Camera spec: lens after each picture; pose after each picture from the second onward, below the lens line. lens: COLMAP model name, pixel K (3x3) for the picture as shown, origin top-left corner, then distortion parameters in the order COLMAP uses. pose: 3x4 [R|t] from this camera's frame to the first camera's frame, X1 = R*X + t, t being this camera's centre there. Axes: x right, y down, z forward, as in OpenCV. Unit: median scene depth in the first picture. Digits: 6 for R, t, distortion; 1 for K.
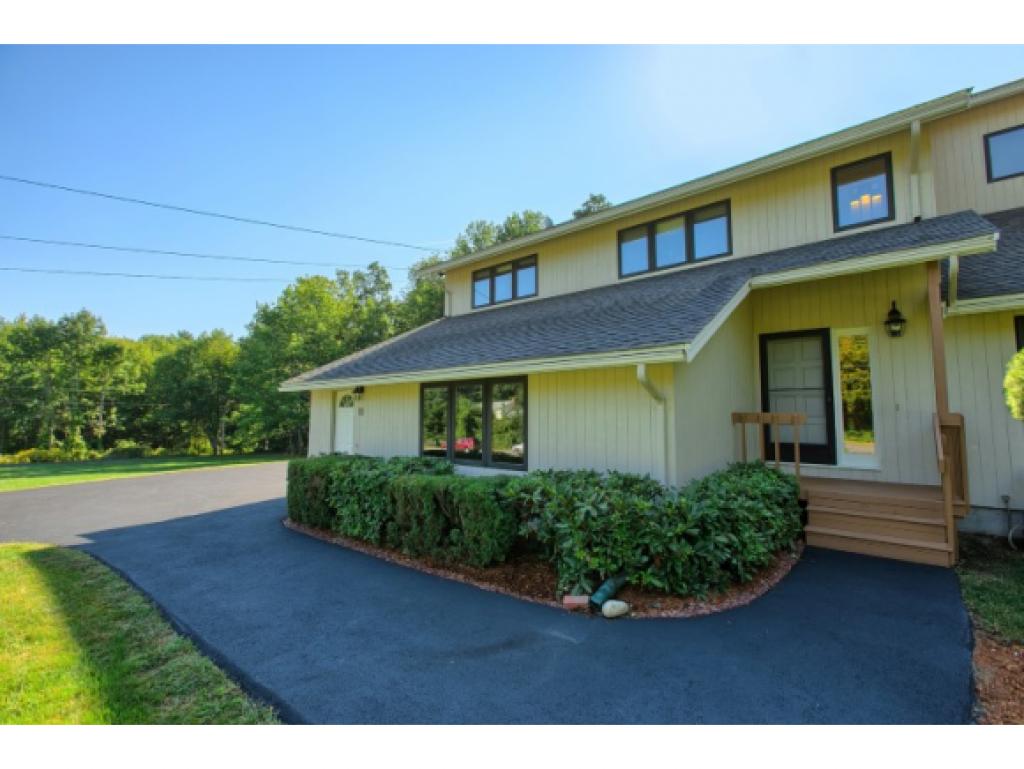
lens RADIAL K [[450.9, 0, 512.0], [0, 450.9, 384.5], [0, 0, 1]] dist [-0.000555, -0.000013]
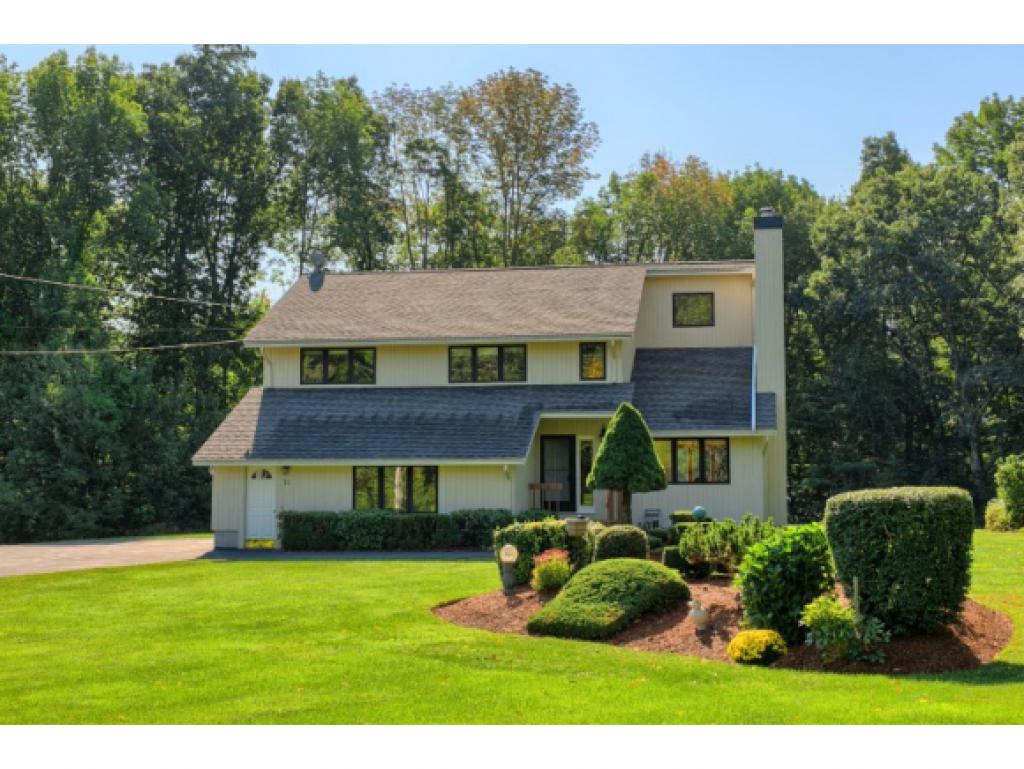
lens RADIAL K [[1479.0, 0, 512.0], [0, 1479.0, 384.5], [0, 0, 1]] dist [0.006228, 0.003201]
pose [[0.867306, 0.029355, 0.496909, -2.249906], [-0.028207, 0.999554, -0.009816, -0.244289], [-0.496976, -0.005503, 0.867747, -3.660721]]
